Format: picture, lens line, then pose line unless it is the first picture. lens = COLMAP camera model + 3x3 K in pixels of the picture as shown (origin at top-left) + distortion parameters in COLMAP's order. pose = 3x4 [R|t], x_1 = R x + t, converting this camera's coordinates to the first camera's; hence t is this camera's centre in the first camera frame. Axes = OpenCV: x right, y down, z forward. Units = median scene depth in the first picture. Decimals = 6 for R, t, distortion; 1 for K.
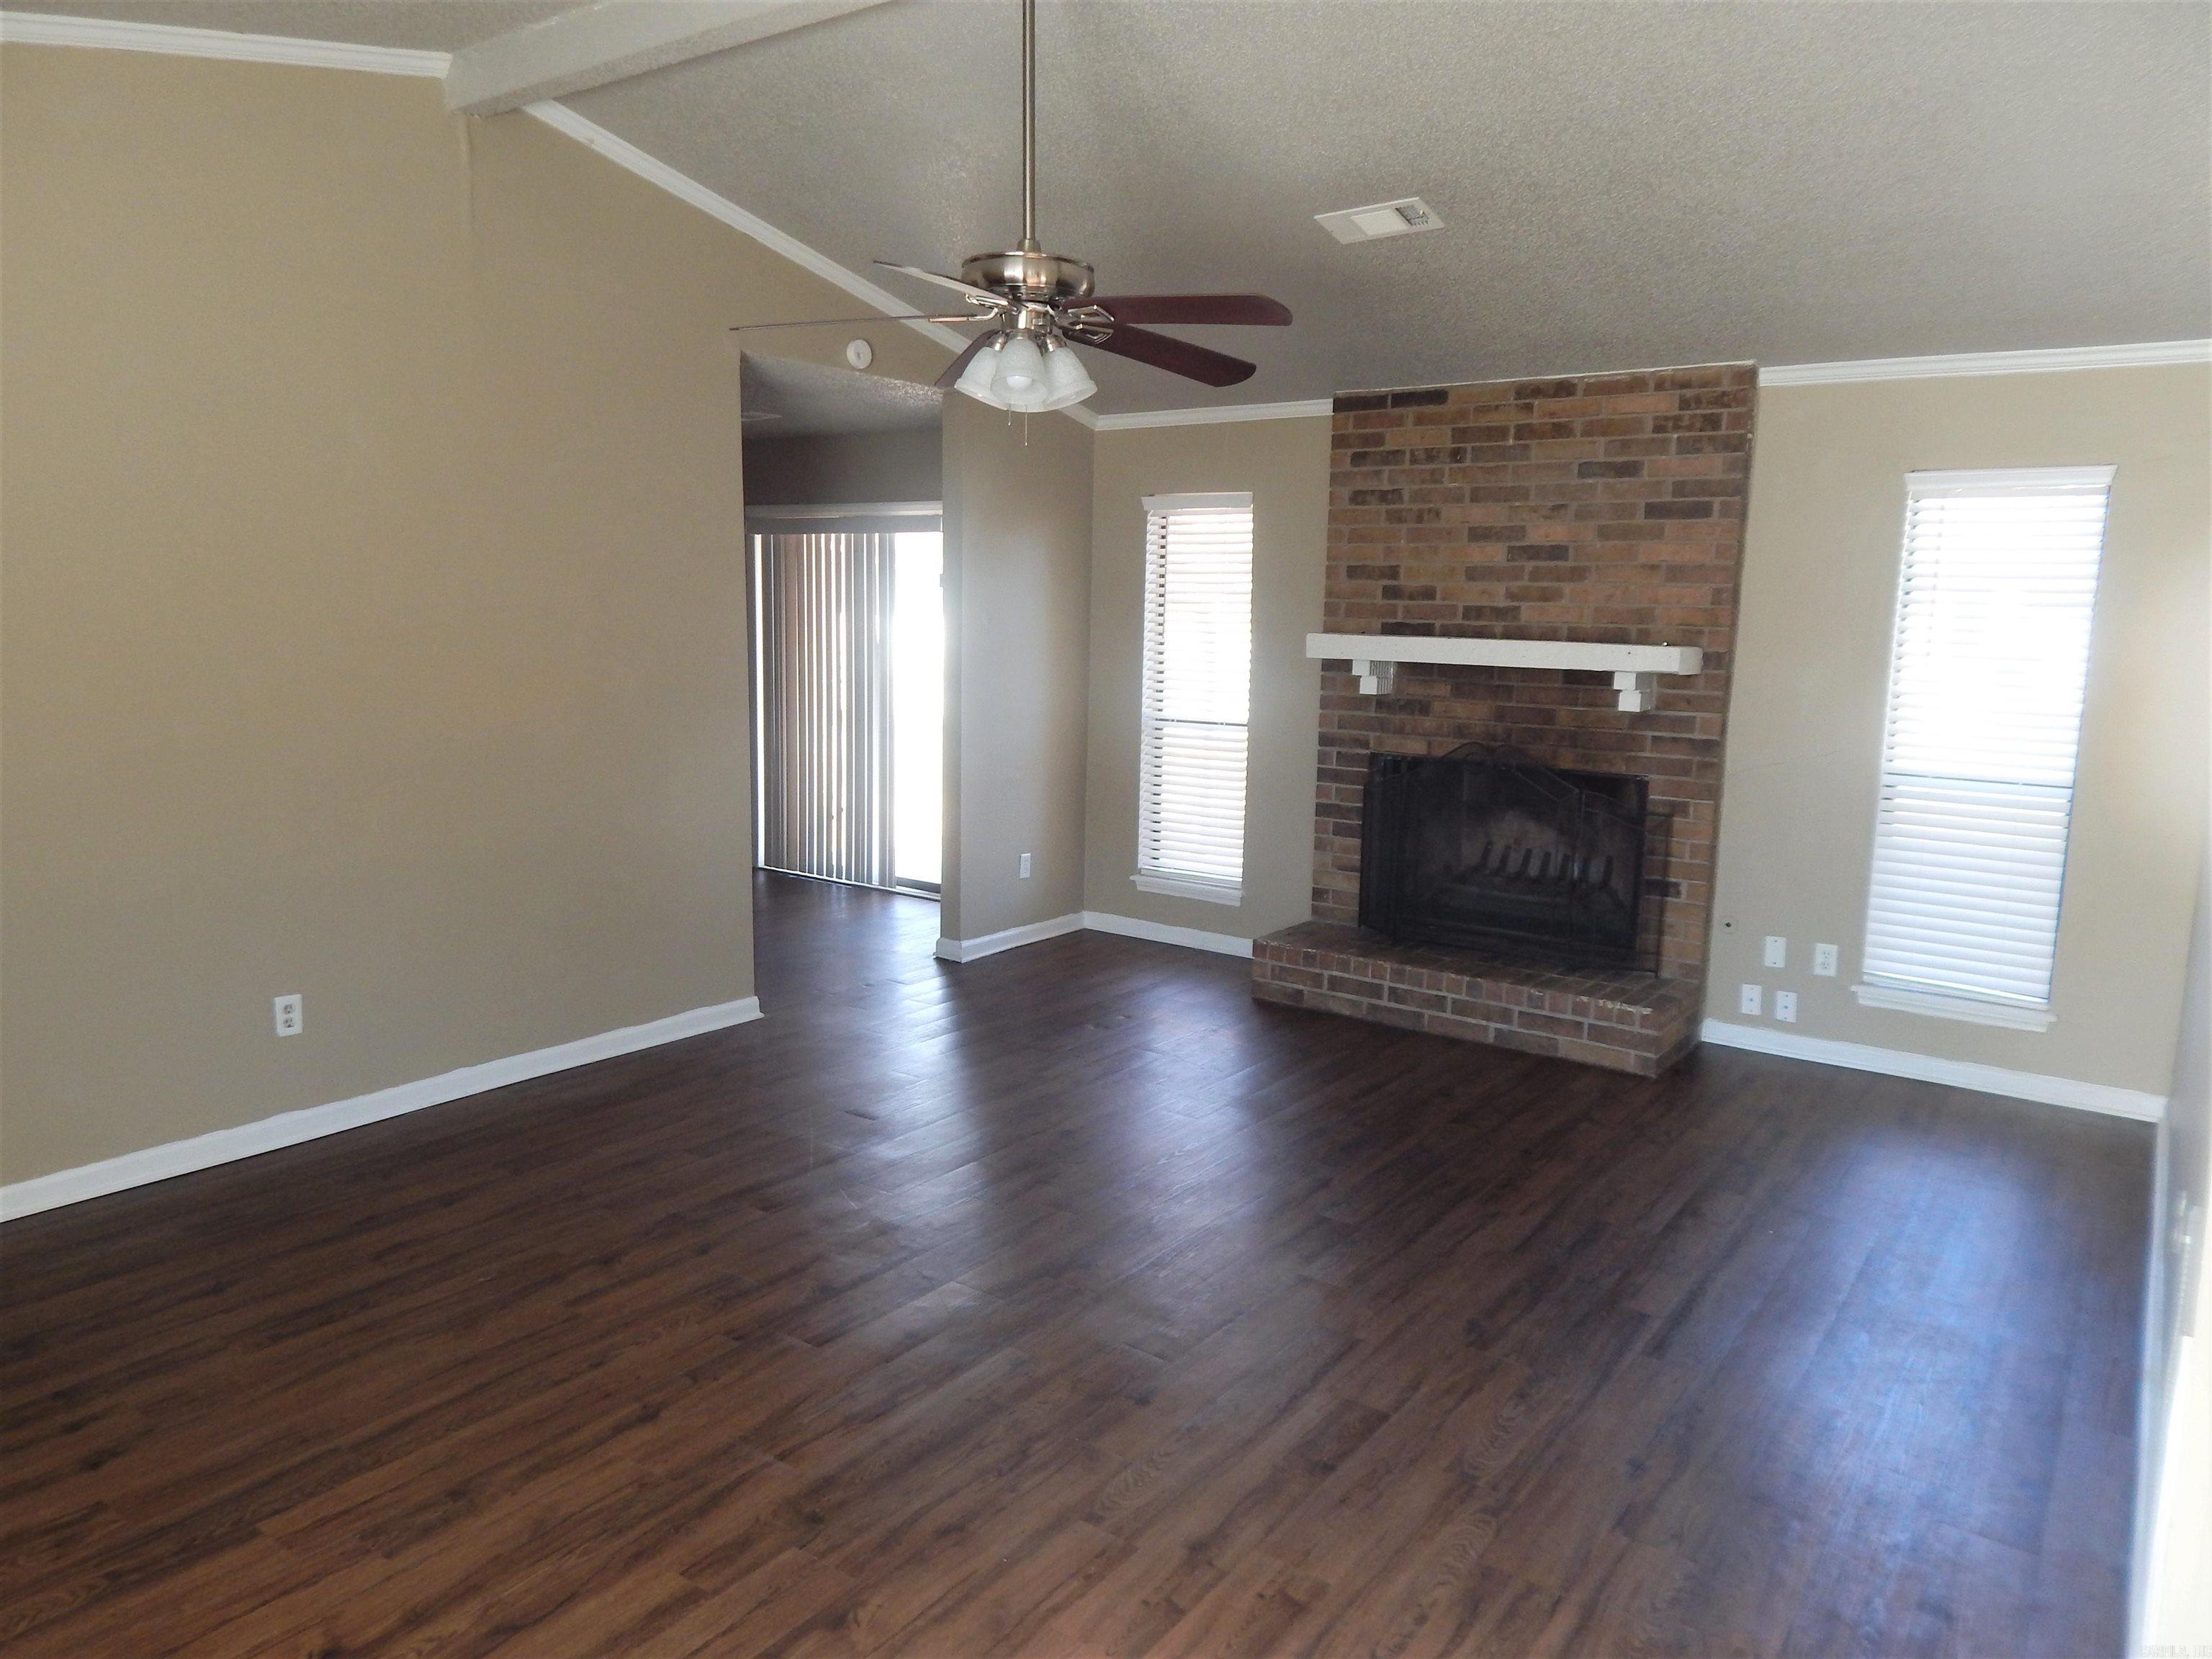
lens RADIAL K [[1456.3, 0, 1106.0], [0, 1456.3, 829.5], [0, 0, 1]] dist [-0.003441, -0.010378]
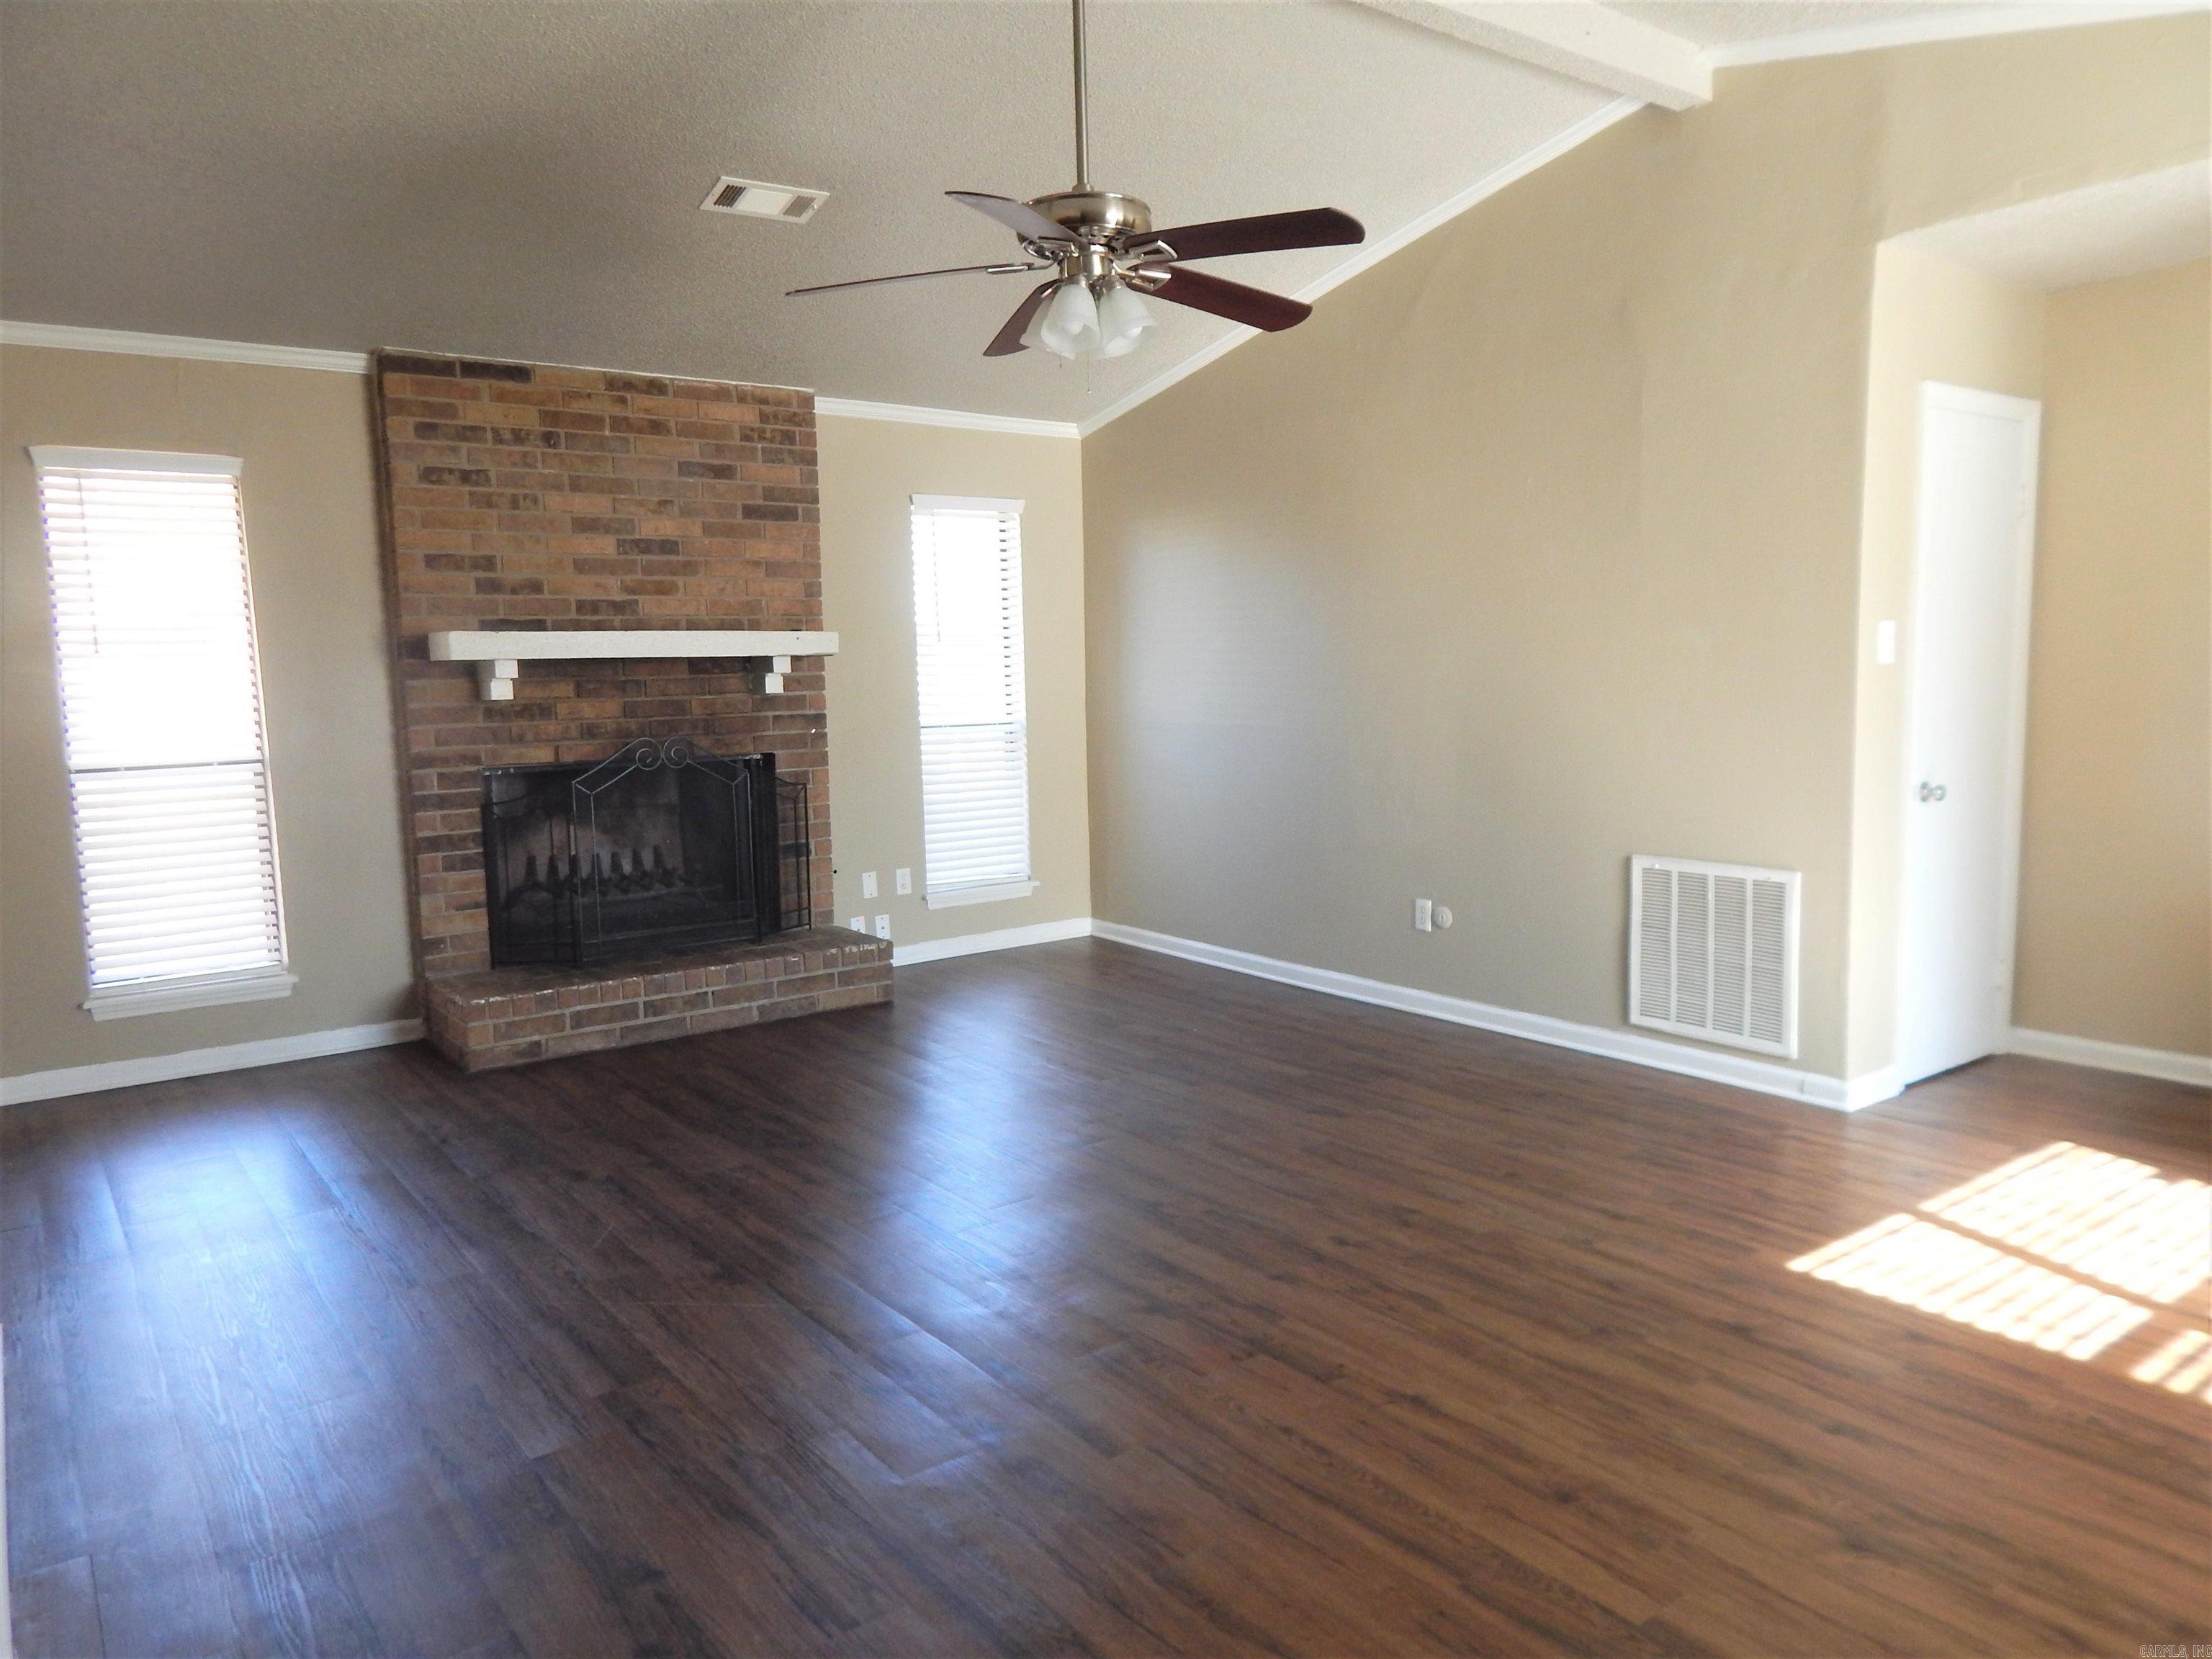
lens RADIAL K [[1456.3, 0, 1106.0], [0, 1456.3, 829.5], [0, 0, 1]] dist [-0.003441, -0.010378]
pose [[0.297031, -0.138779, 0.944729, -0.584983], [0.169136, 0.981384, 0.090986, -0.035843], [-0.939769, 0.132762, 0.314974, 0.408768]]
